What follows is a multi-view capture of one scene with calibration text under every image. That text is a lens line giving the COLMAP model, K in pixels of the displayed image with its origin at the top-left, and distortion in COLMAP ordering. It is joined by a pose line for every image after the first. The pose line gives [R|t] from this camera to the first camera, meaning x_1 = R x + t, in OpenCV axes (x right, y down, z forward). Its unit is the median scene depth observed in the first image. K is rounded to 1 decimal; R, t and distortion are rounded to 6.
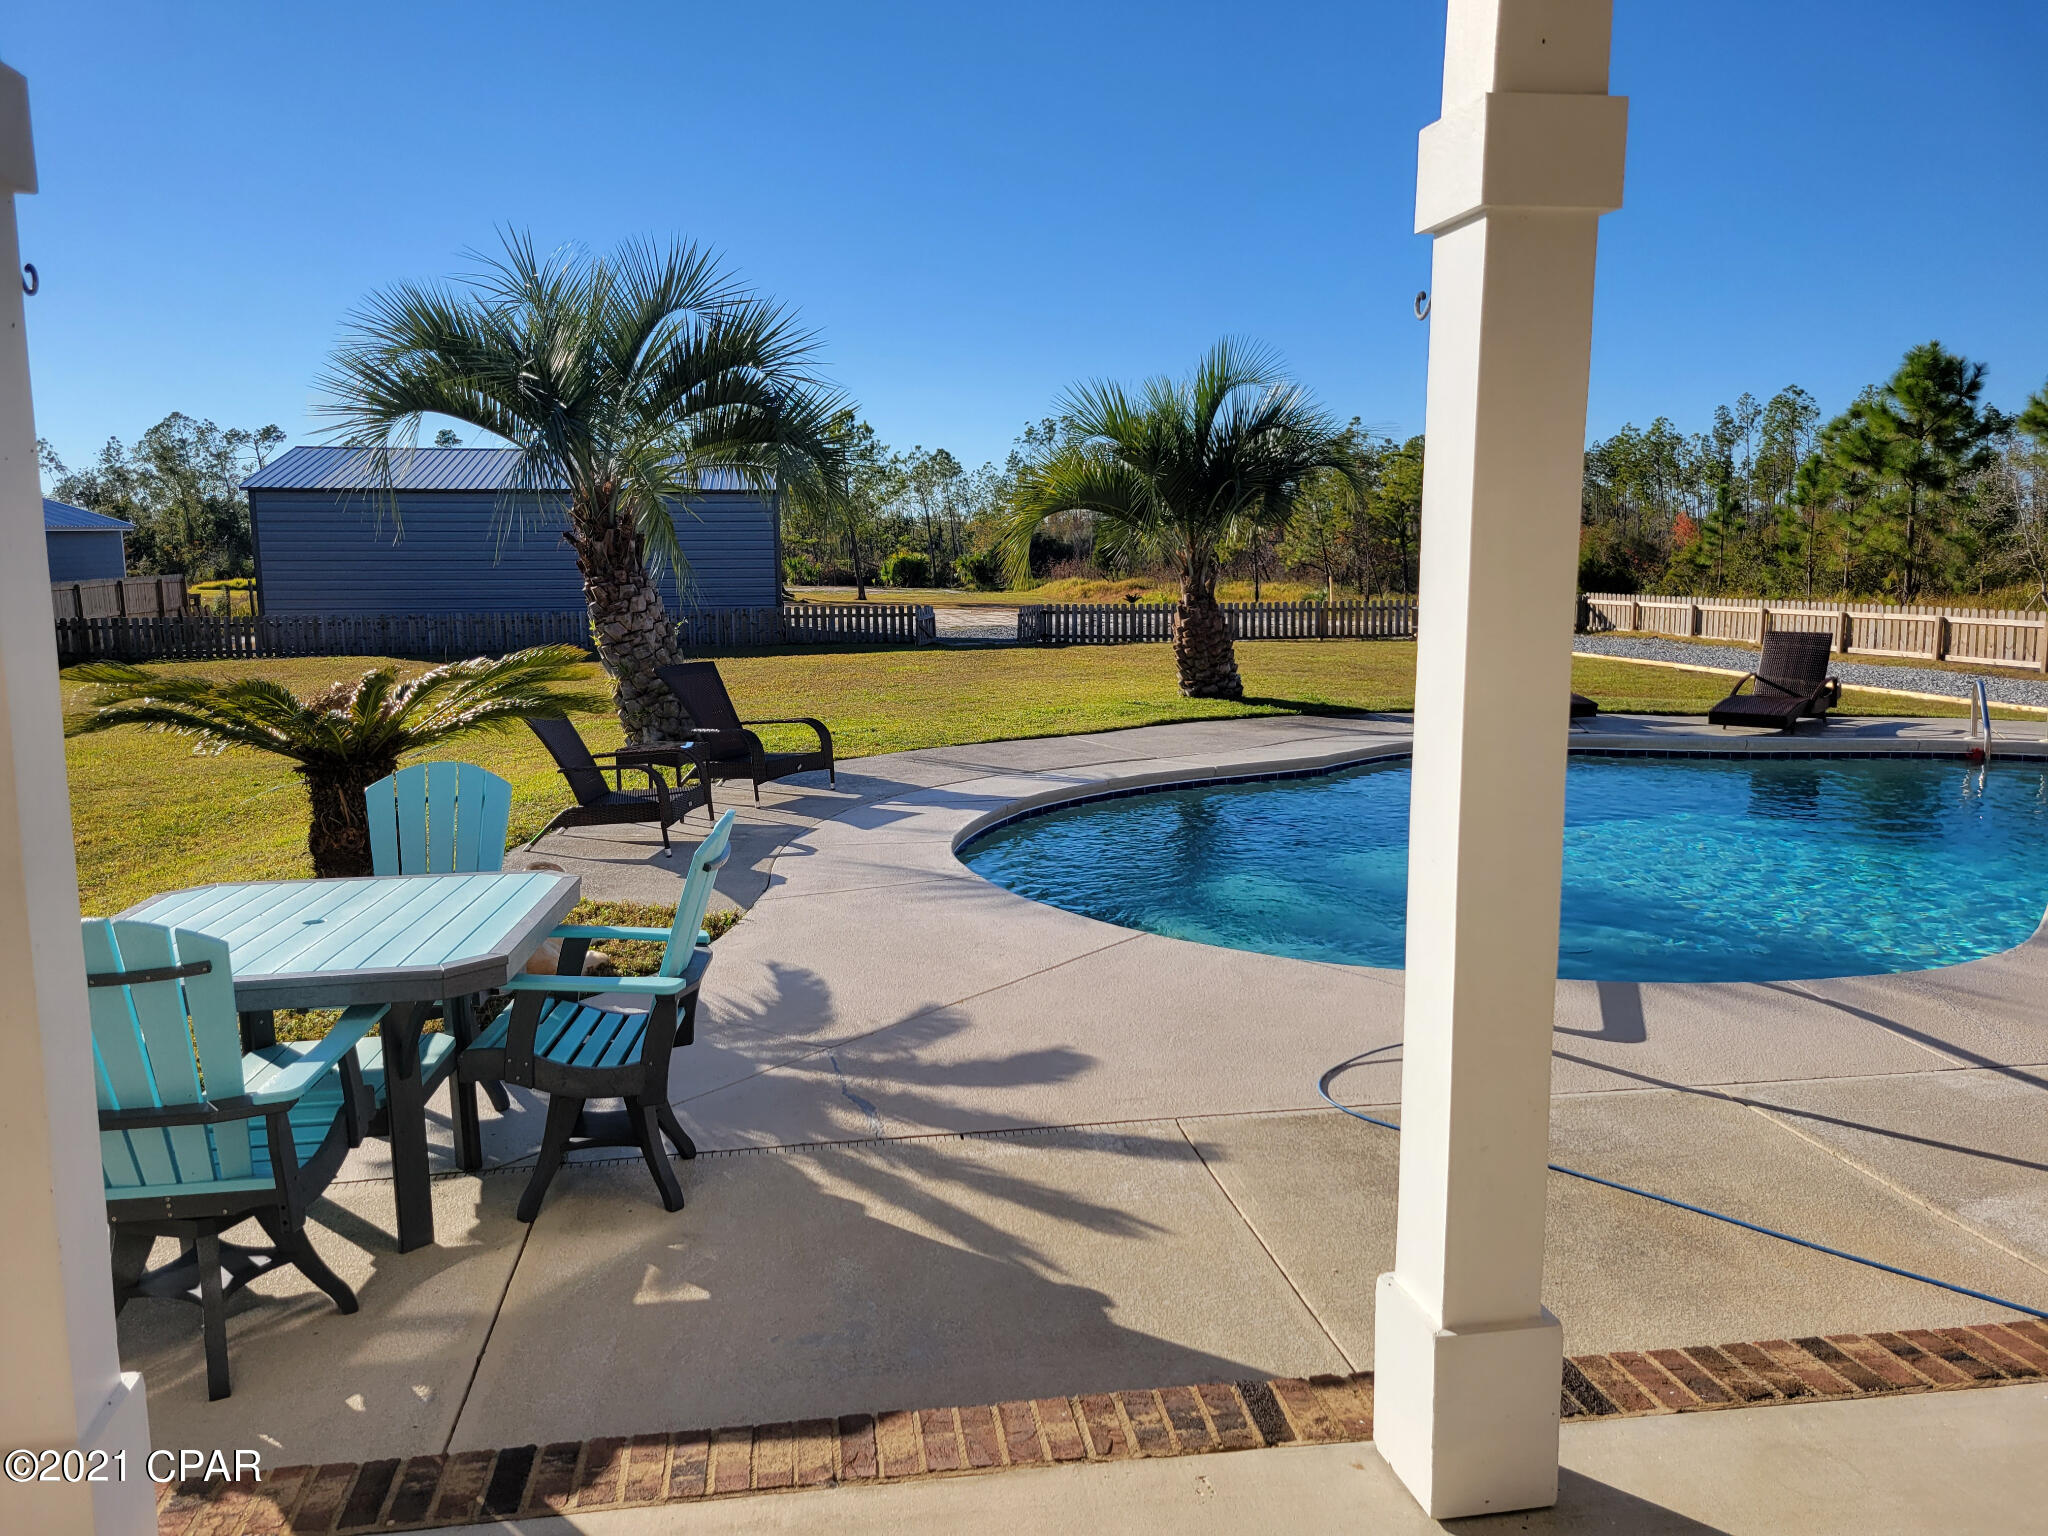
lens RADIAL K [[1540.2, 0, 1003.5], [0, 1540.2, 766.9], [0, 0, 1]] dist [0.036680, -0.007249]
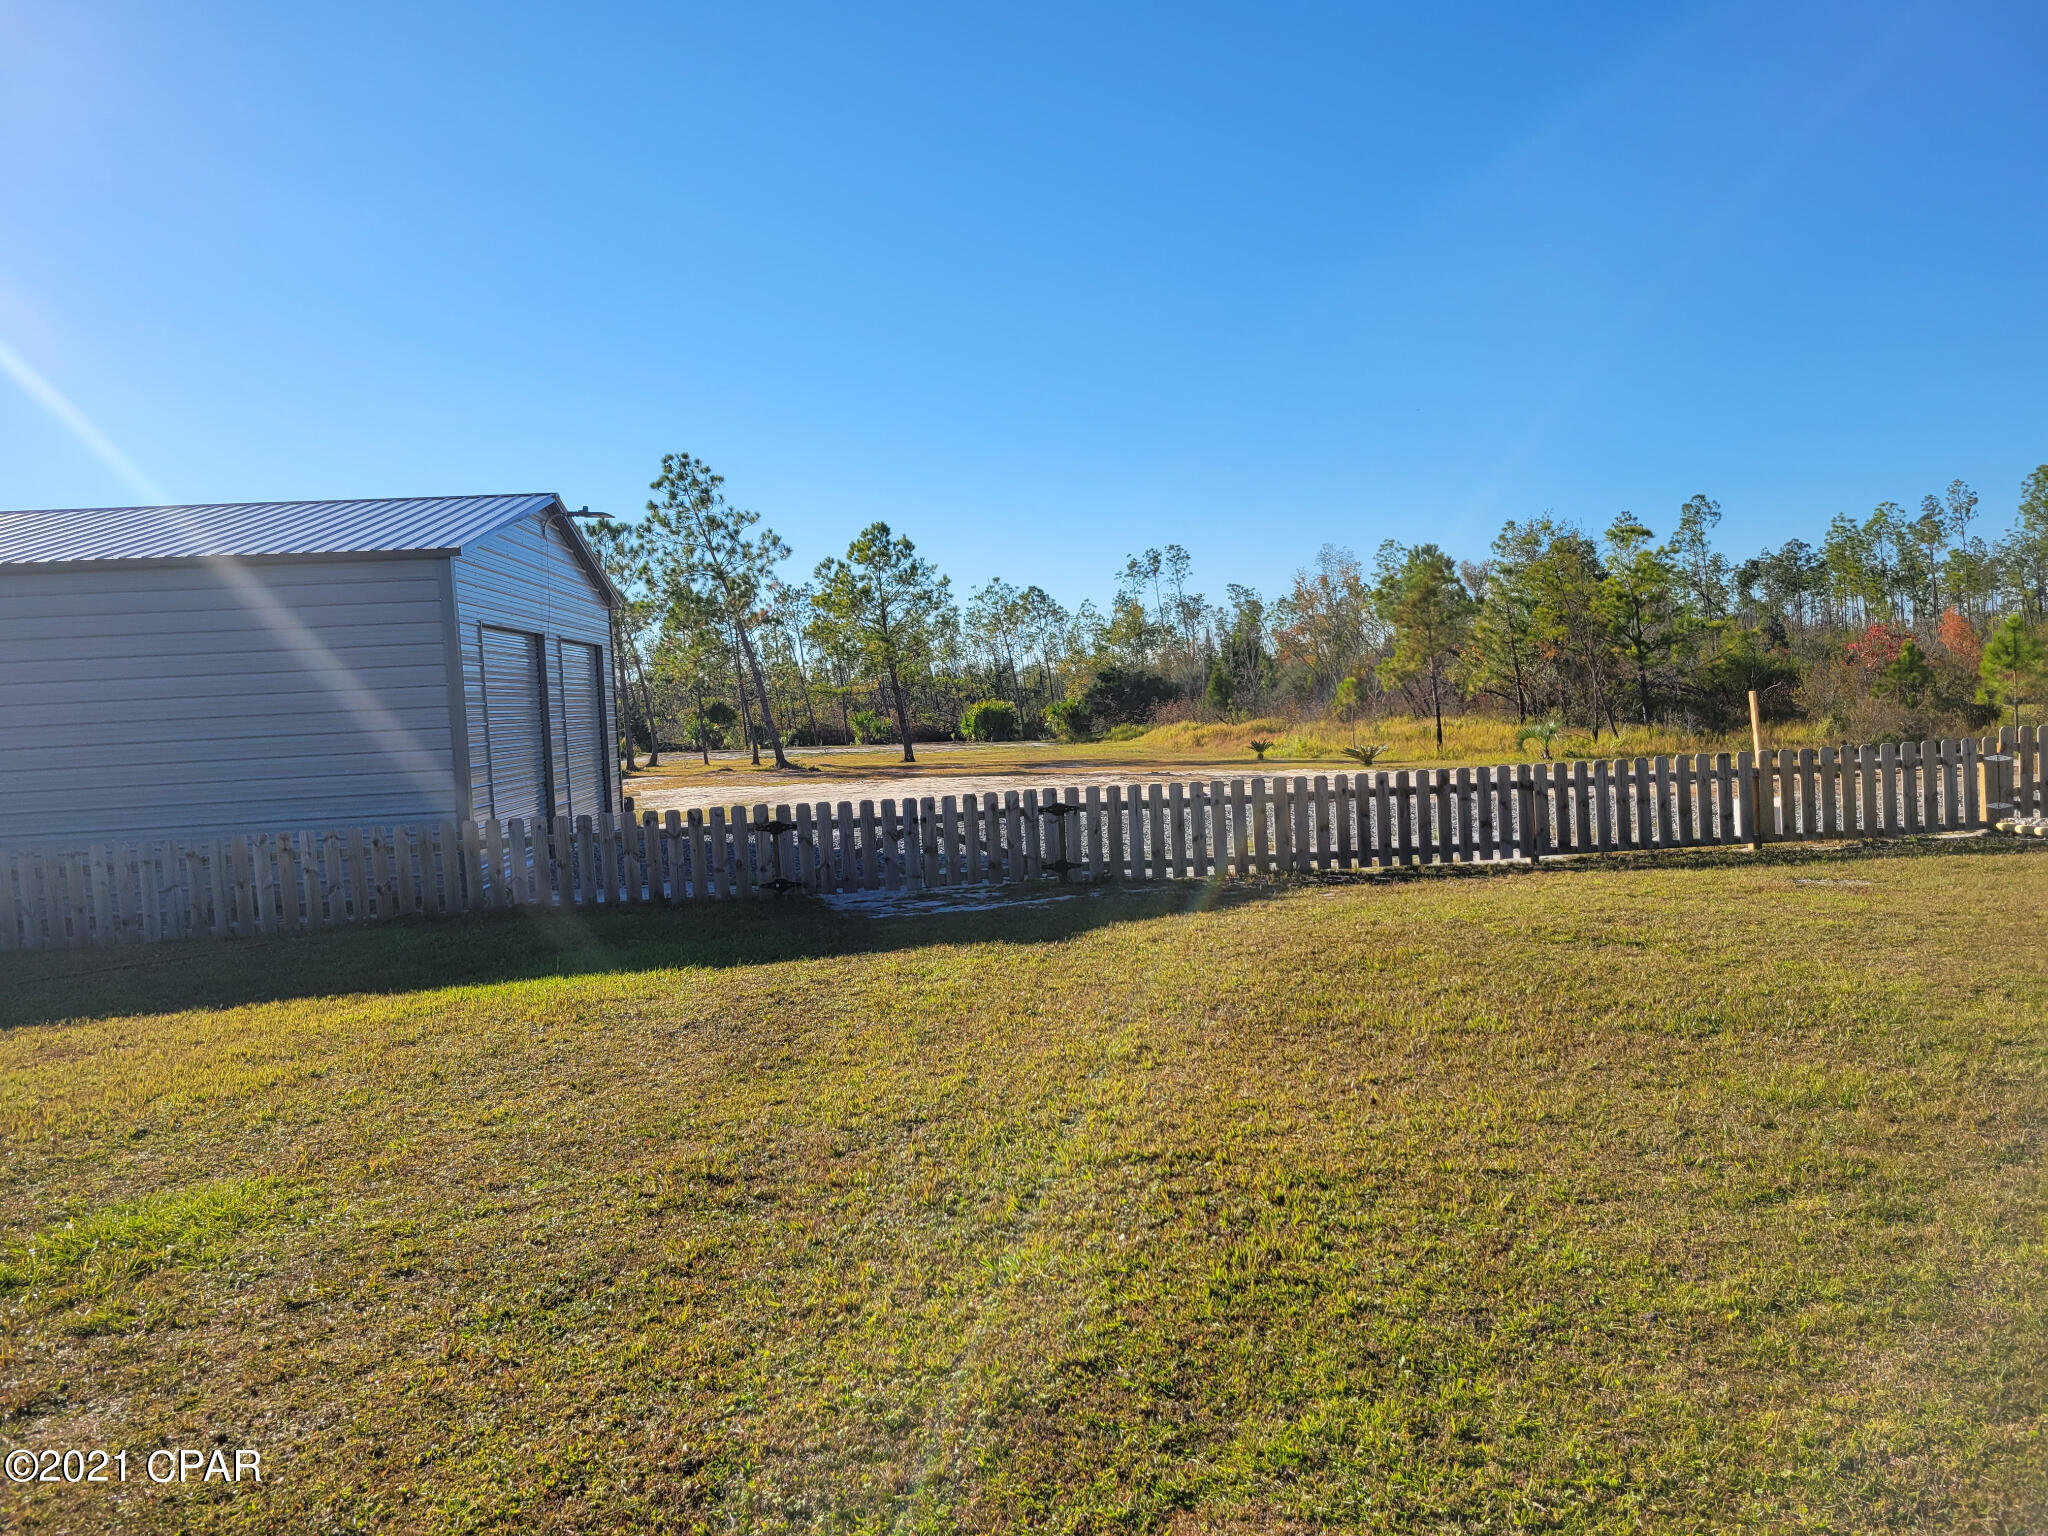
lens RADIAL K [[1539.8, 0, 1024.0], [0, 1539.8, 768.0], [0, 0, 1]] dist [0.038015, -0.002285]
pose [[0.996982, -0.041424, -0.065655, 0.047518], [0.034960, 0.994697, -0.096723, -0.077827], [0.069314, 0.094136, 0.993144, 0.645522]]
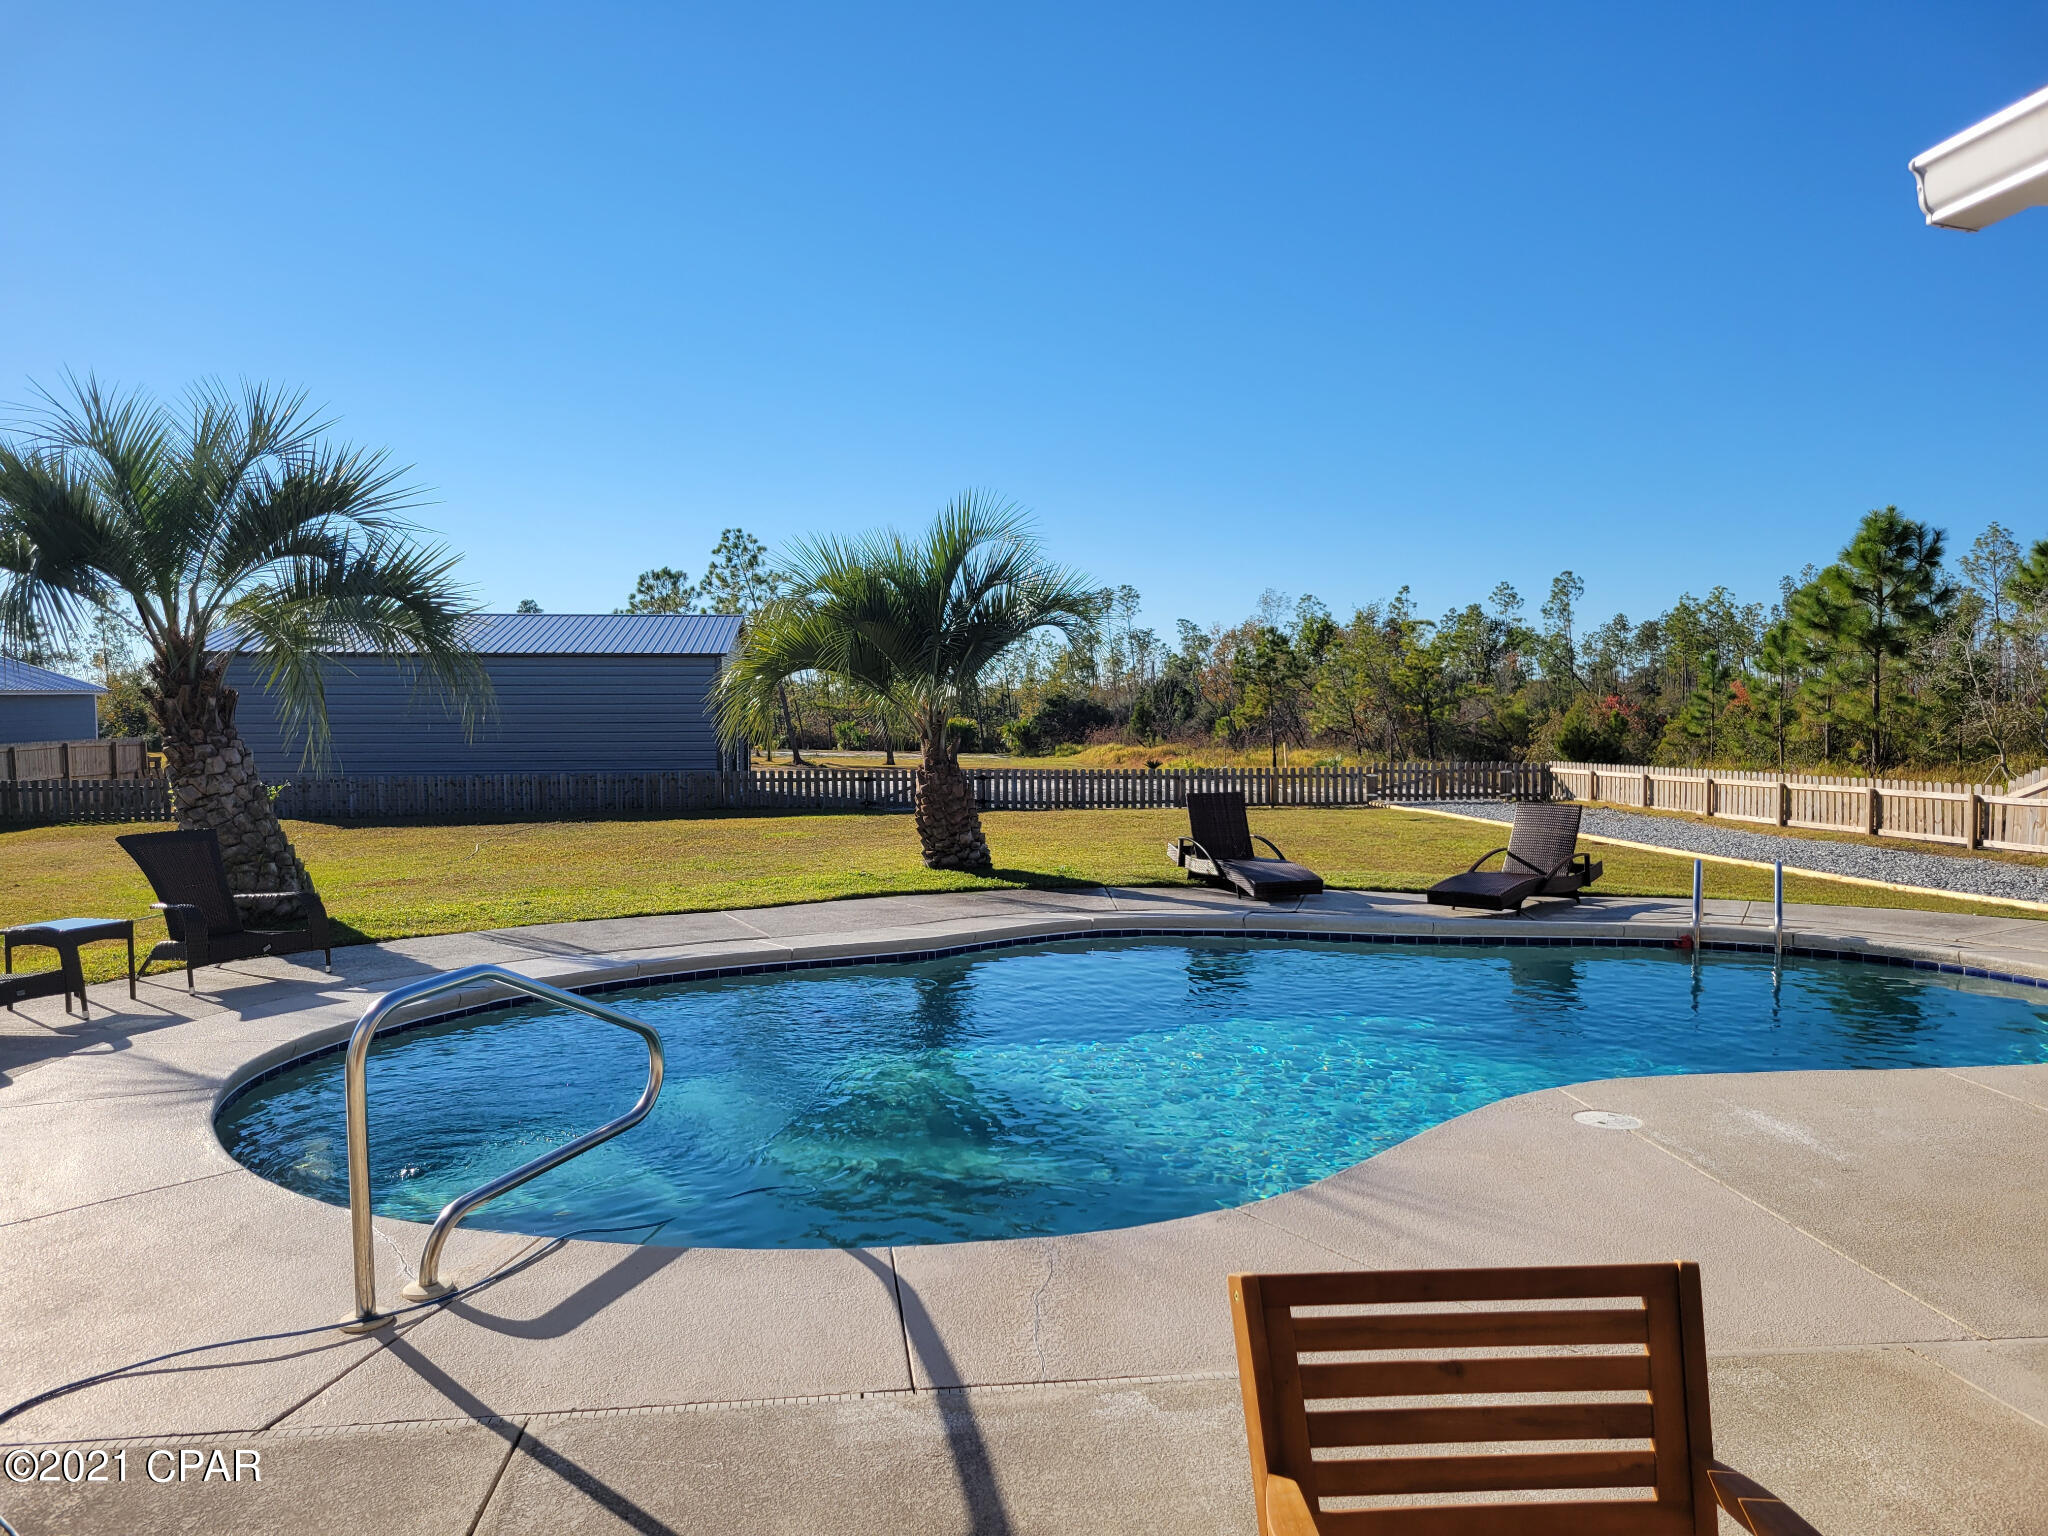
lens RADIAL K [[1539.8, 0, 1024.0], [0, 1539.8, 768.0], [0, 0, 1]] dist [0.038015, -0.002285]
pose [[0.999149, 0.004593, -0.040994, 0.099512], [-0.008914, 0.994342, -0.105850, -0.003465], [0.040276, 0.106126, 0.993537, 0.033179]]
